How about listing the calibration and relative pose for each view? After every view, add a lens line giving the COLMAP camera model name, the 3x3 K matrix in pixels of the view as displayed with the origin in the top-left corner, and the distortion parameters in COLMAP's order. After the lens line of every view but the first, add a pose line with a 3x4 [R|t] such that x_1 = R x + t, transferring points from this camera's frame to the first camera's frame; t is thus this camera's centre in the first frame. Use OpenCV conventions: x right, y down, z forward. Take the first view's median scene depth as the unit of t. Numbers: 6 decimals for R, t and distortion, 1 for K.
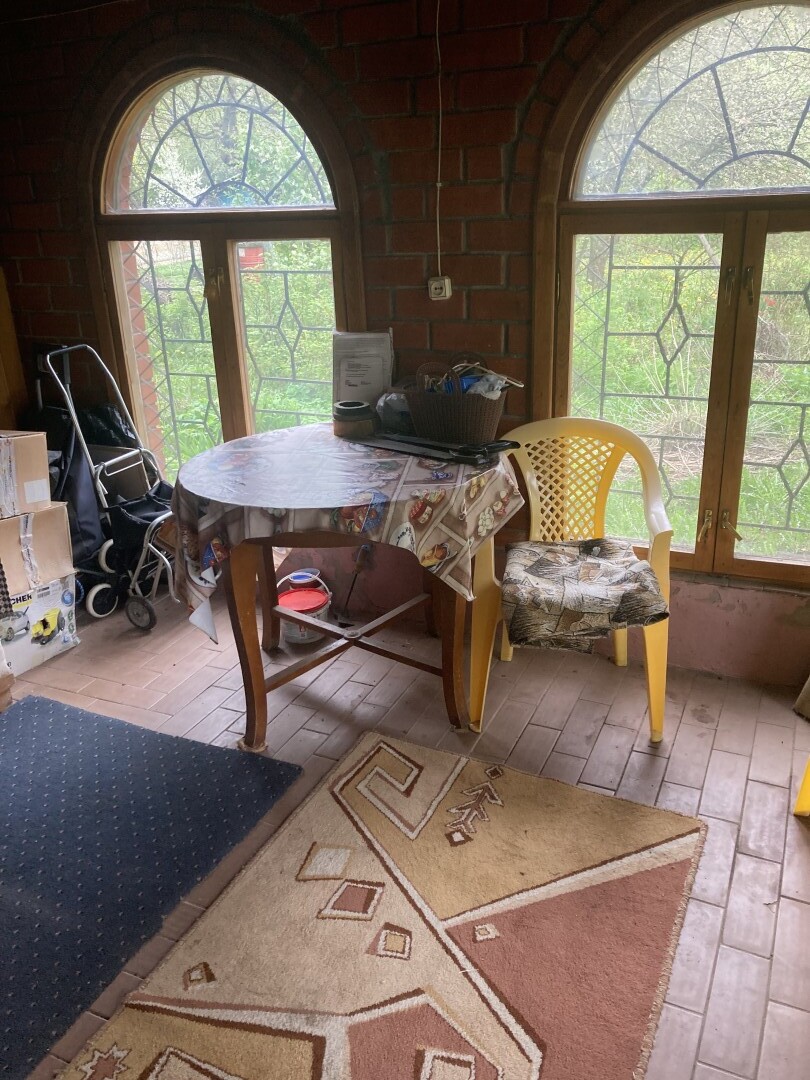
lens RADIAL K [[892.4, 0, 405.0], [0, 892.4, 540.0], [0, 0, 1]] dist [0.036179, -0.005981]
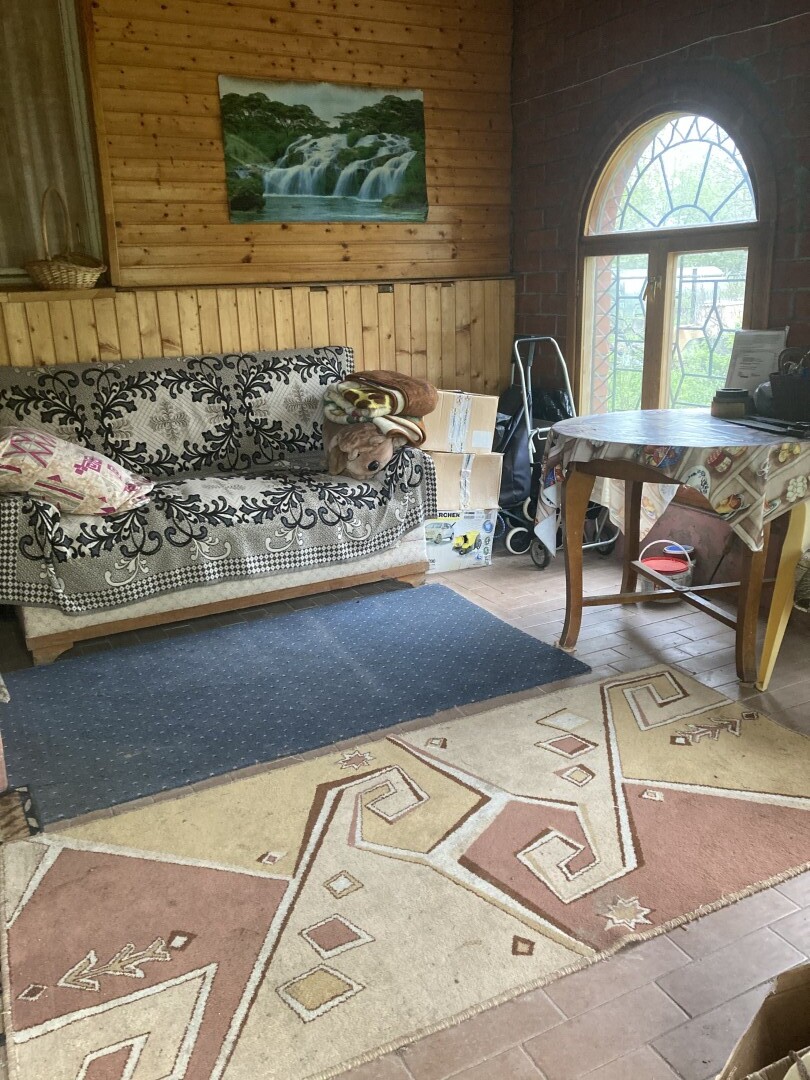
lens RADIAL K [[871.6, 0, 405.0], [0, 871.6, 540.0], [0, 0, 1]] dist [0.037099, -0.035668]
pose [[0.799567, 0.182912, -0.572046, 0.268101], [-0.221372, 0.975186, 0.002398, 0.115453], [0.558290, 0.124717, 0.820218, -0.098528]]
